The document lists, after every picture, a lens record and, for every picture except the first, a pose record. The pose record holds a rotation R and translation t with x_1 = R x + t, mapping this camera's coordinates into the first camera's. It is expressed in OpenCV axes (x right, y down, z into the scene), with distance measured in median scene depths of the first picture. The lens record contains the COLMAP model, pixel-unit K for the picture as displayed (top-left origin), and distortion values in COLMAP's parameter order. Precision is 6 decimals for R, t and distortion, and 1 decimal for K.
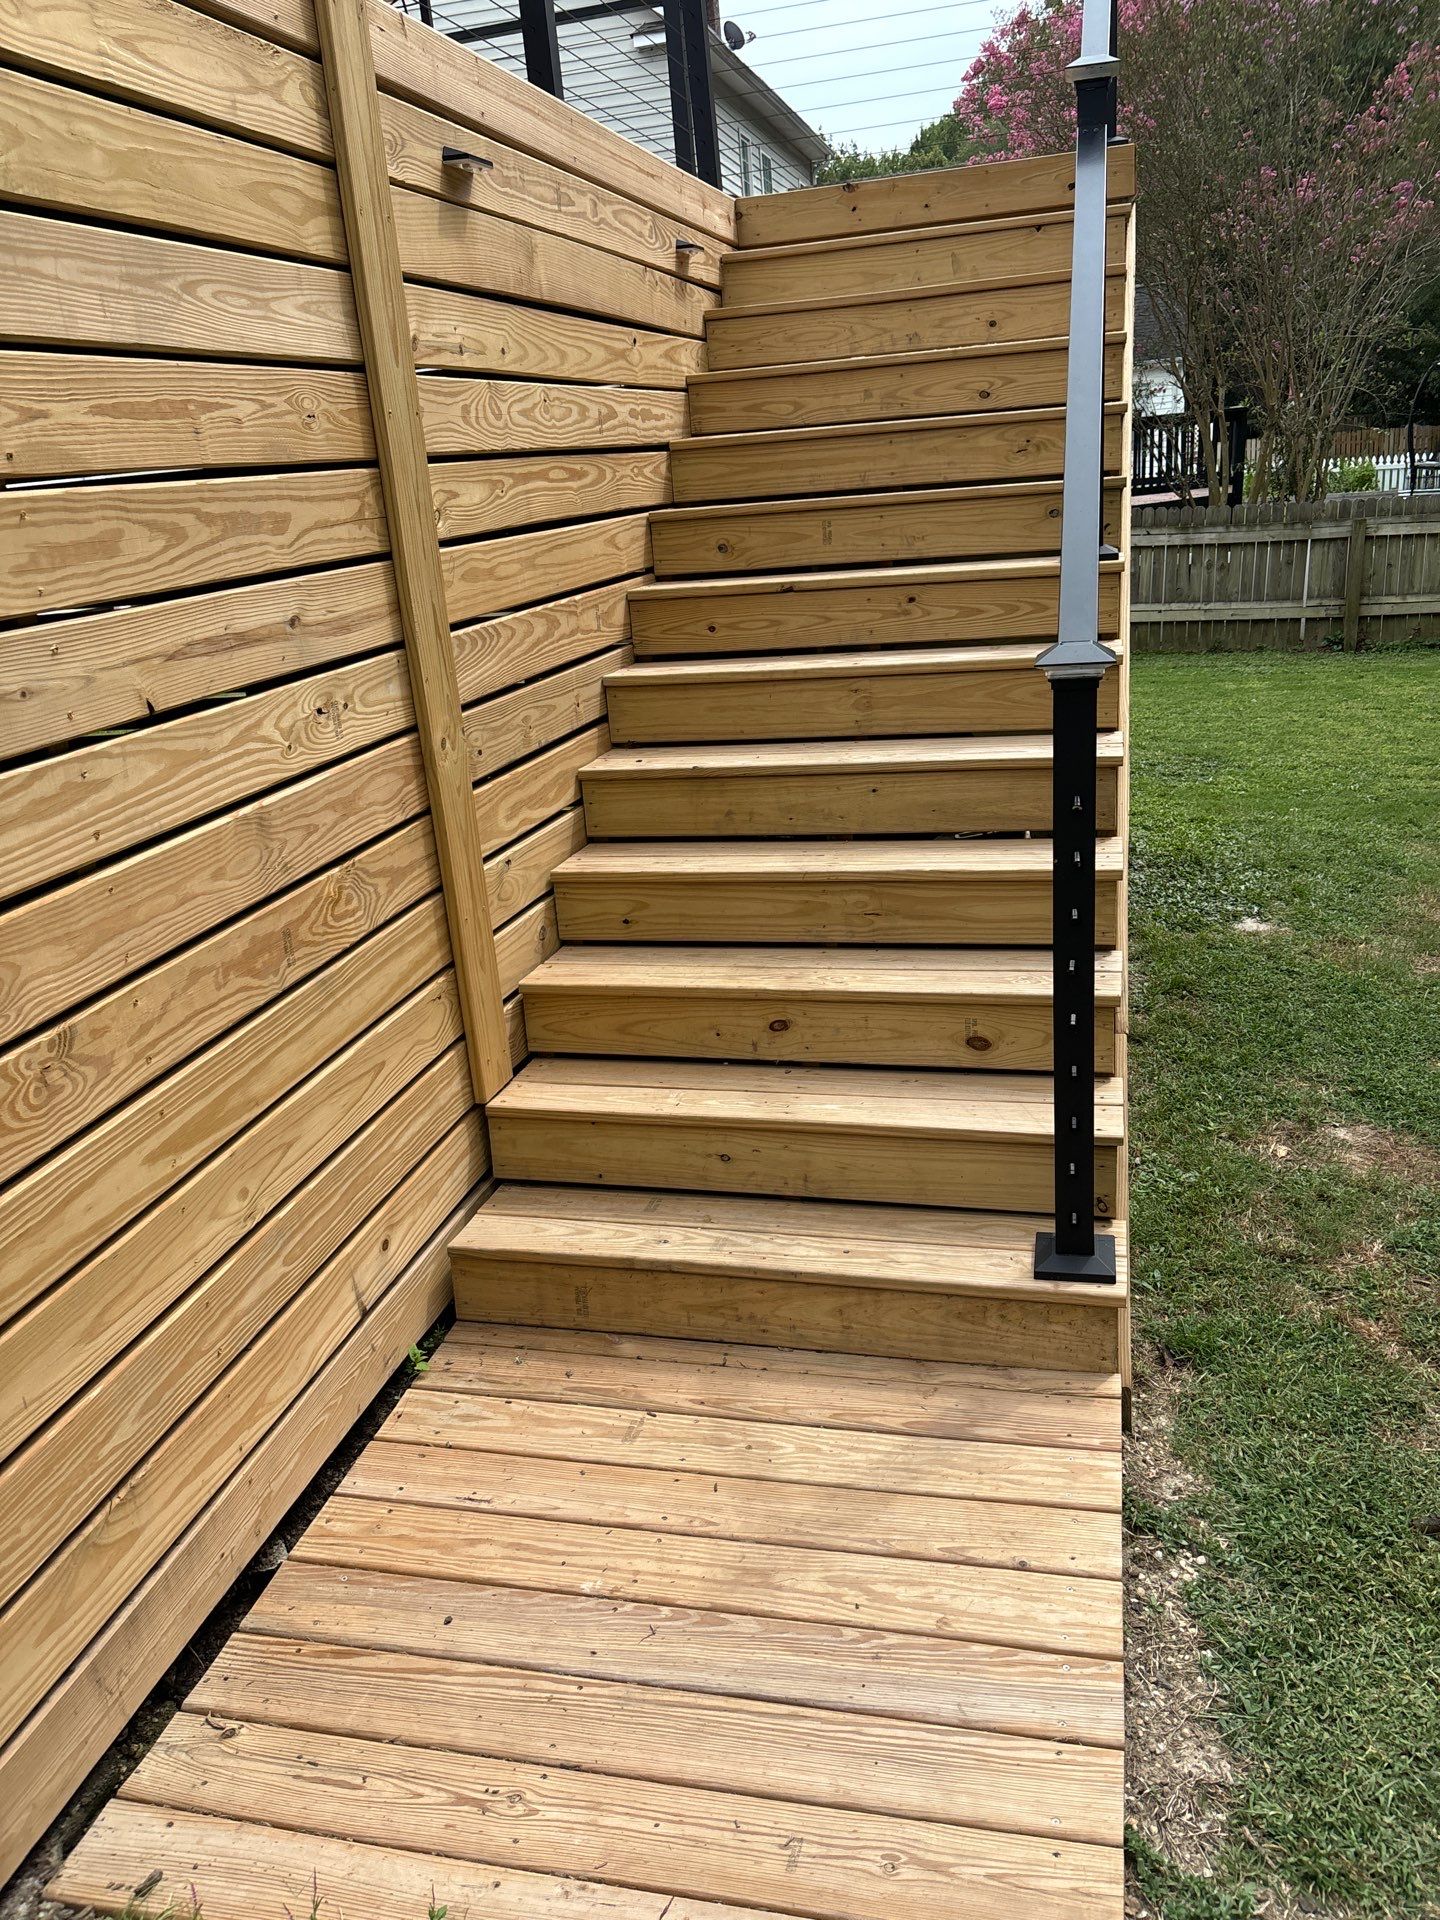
lens RADIAL K [[1459.0, 0, 725.7], [0, 1459.0, 973.9], [0, 0, 1]] dist [0.043956, -0.048948]
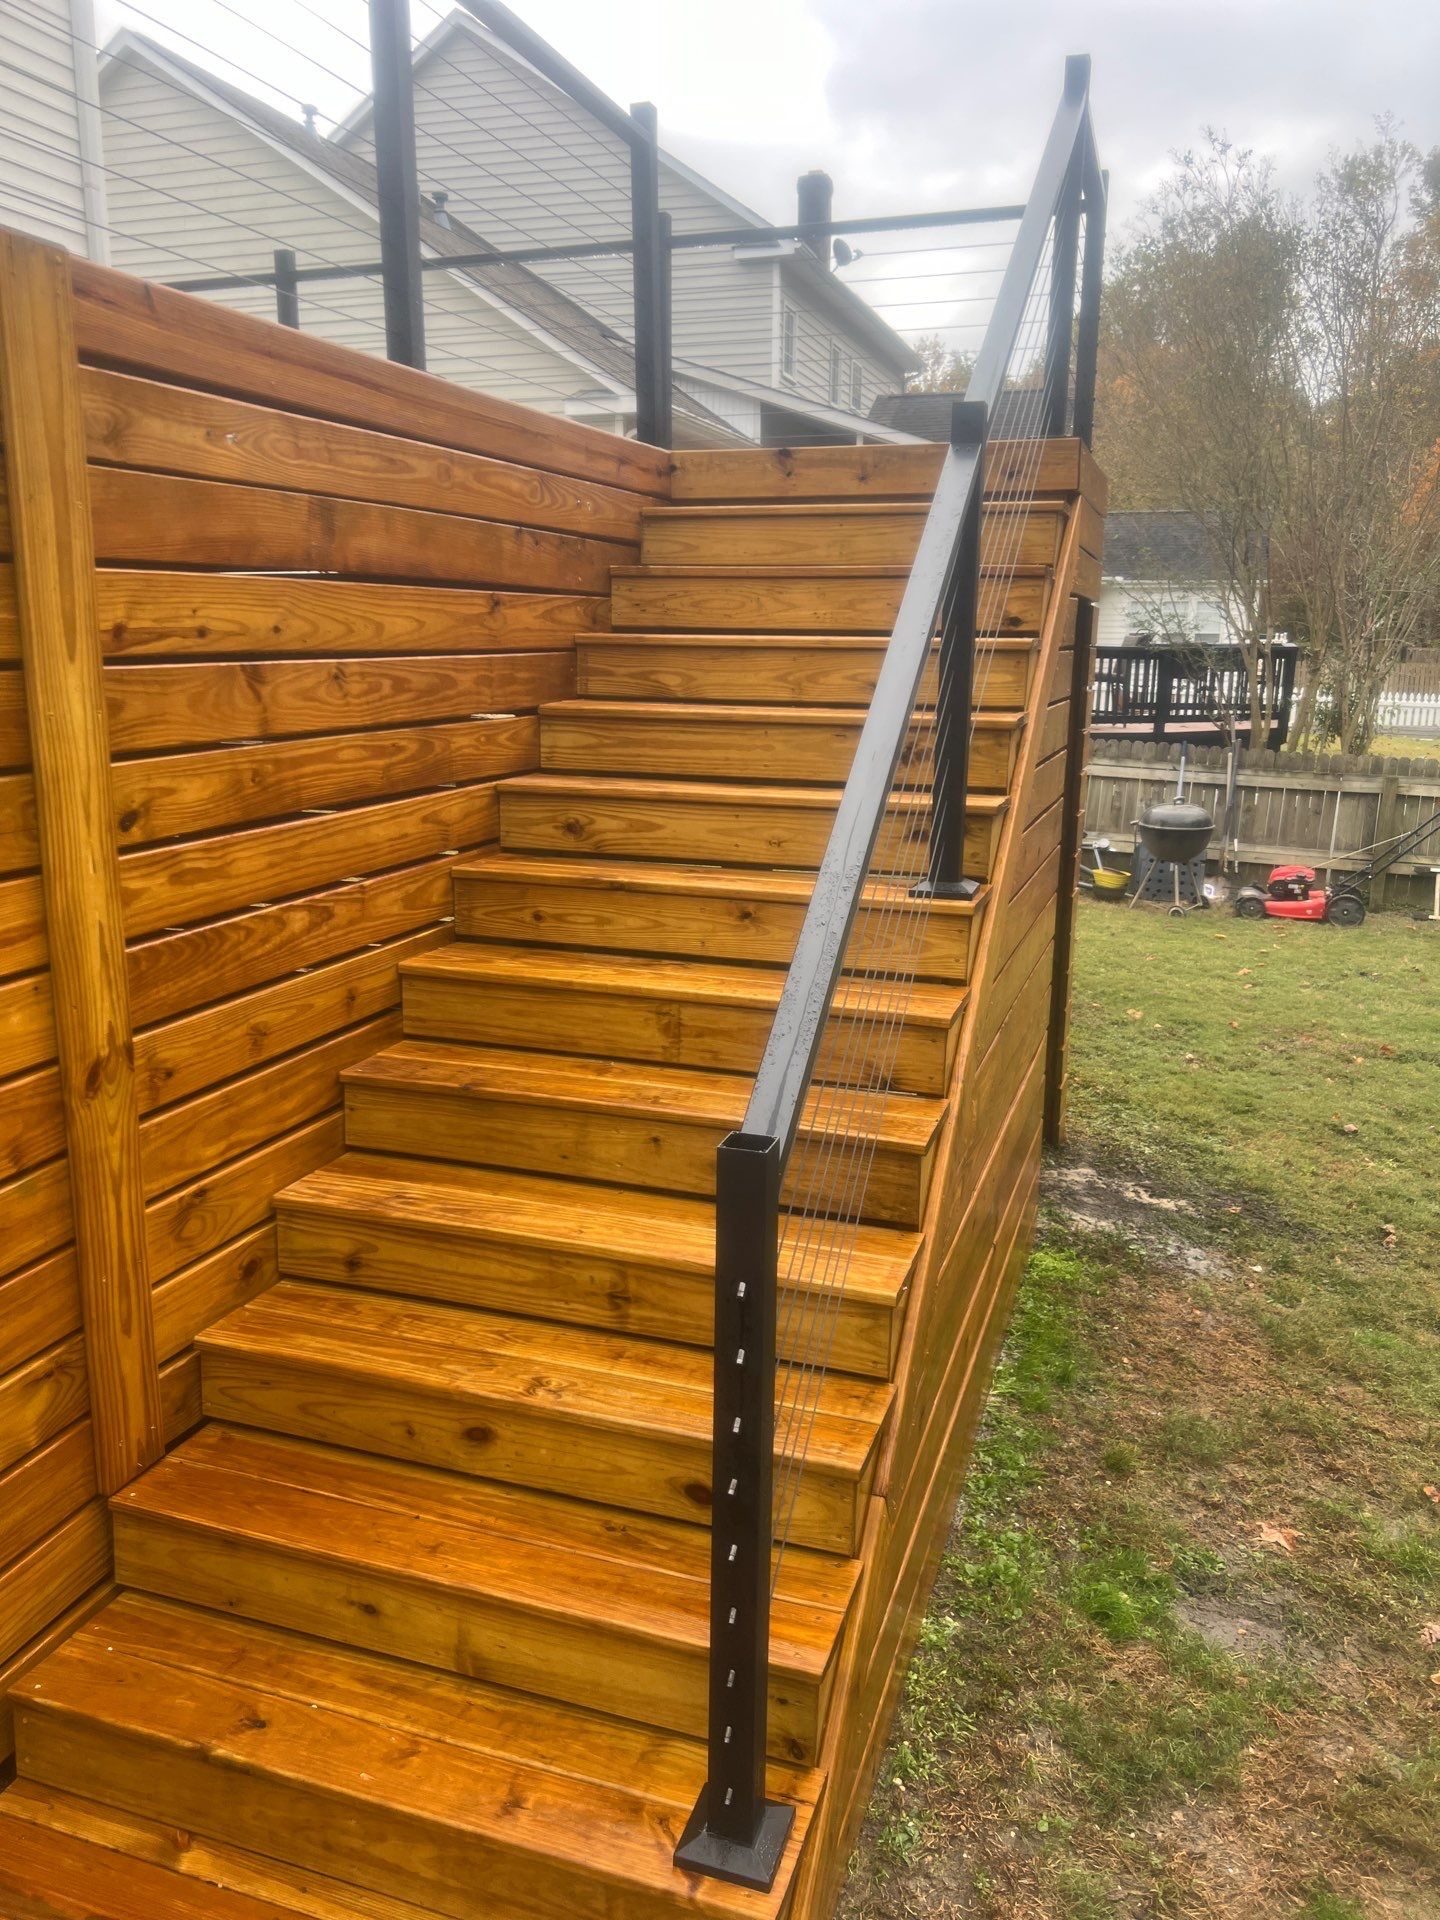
lens RADIAL K [[1459.0, 0, 705.9], [0, 1459.0, 954.4], [0, 0, 1]] dist [0.043956, -0.048948]
pose [[0.993281, 0.105689, -0.047152, 0.173990], [-0.110435, 0.987428, -0.113091, -0.152447], [0.034607, 0.117538, 0.992465, 0.133479]]
